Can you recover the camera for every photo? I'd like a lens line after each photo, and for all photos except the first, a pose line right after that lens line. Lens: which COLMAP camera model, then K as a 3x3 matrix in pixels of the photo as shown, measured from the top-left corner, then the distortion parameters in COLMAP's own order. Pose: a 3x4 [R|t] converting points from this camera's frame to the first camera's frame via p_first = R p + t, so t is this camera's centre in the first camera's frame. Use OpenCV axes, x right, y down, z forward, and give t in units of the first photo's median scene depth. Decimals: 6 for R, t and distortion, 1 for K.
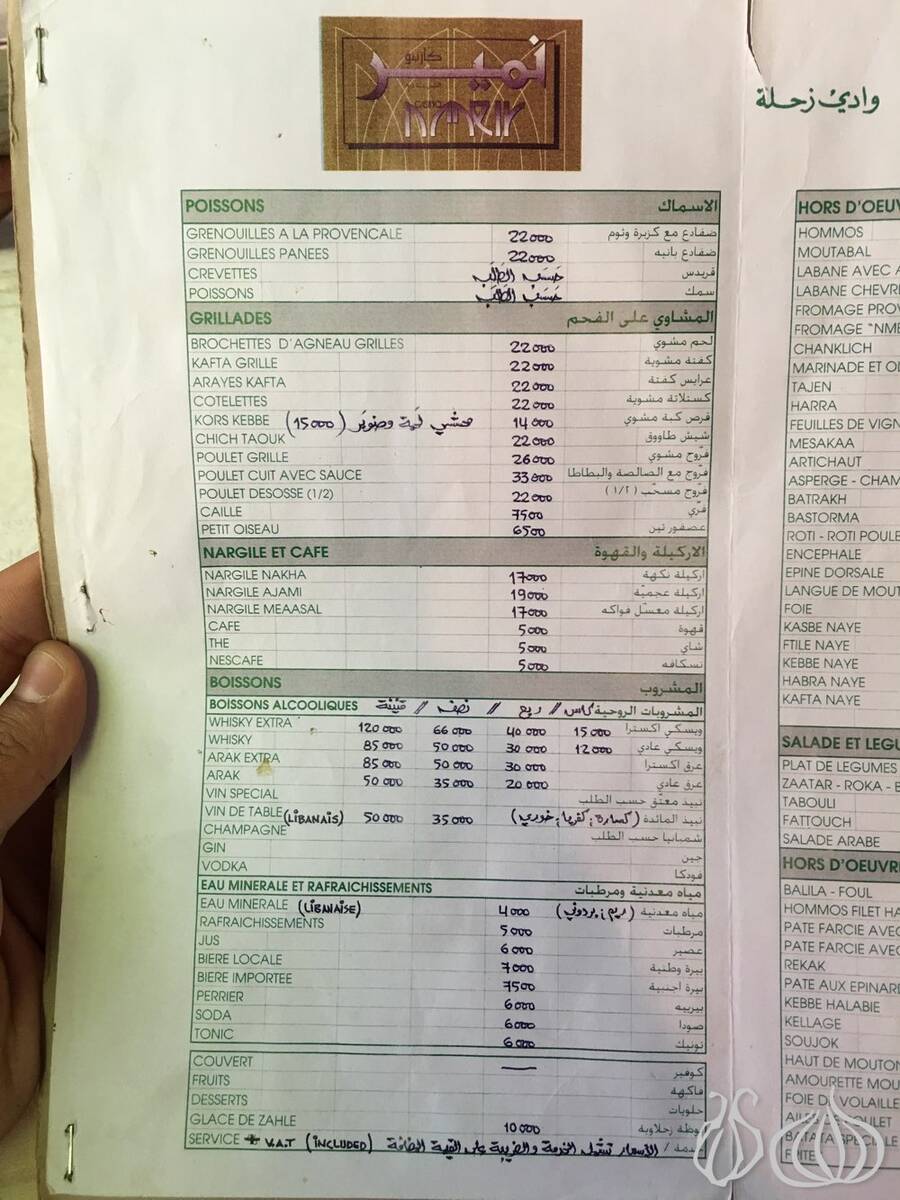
lens RADIAL K [[1030.5, 0, 415.2], [0, 1030.5, 589.0], [0, 0, 1]] dist [0.065981, -0.126230]
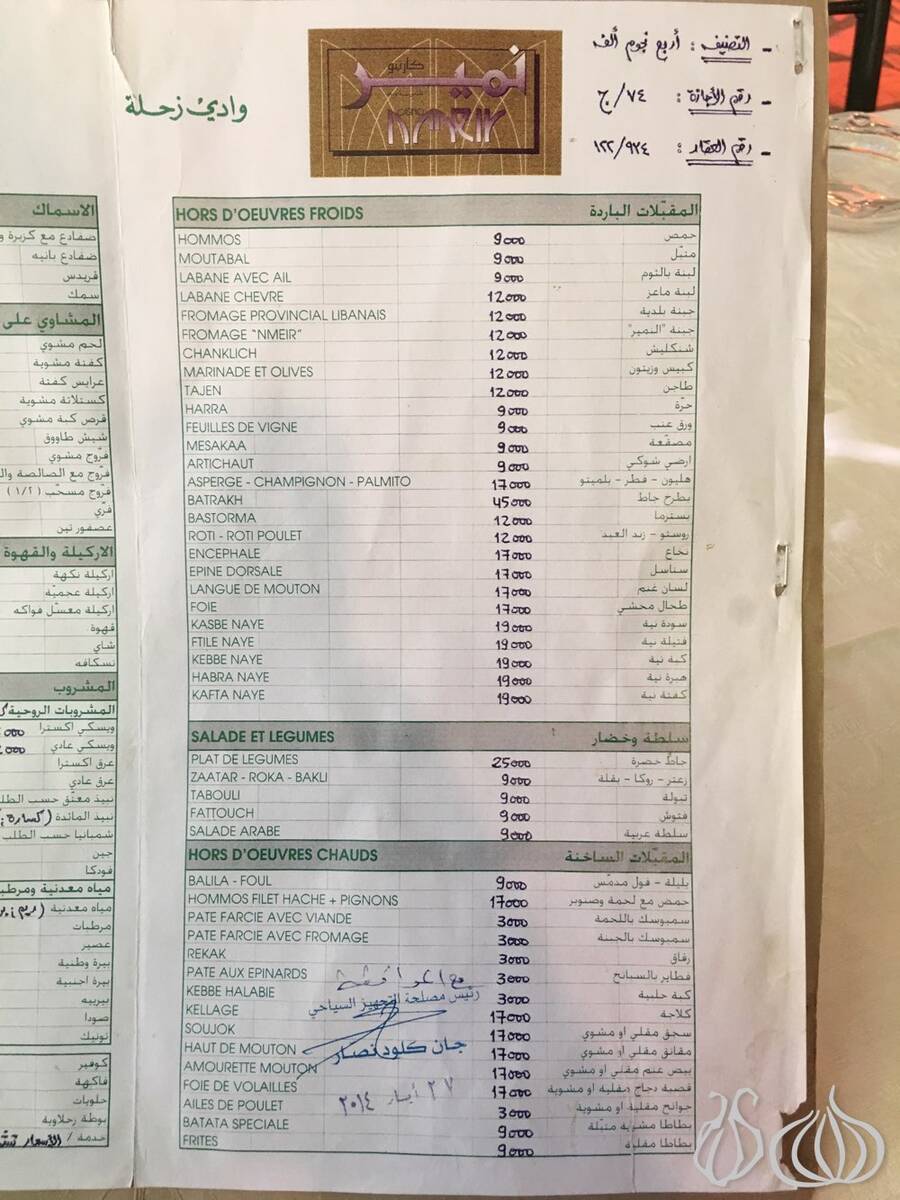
lens RADIAL K [[1030.5, 0, 453.8], [0, 1030.5, 589.6], [0, 0, 1]] dist [0.065981, -0.126230]
pose [[0.996239, -0.010949, 0.085959, 0.534342], [0.010279, 0.999913, 0.008228, -0.003928], [-0.086041, -0.007313, 0.996265, -0.041117]]
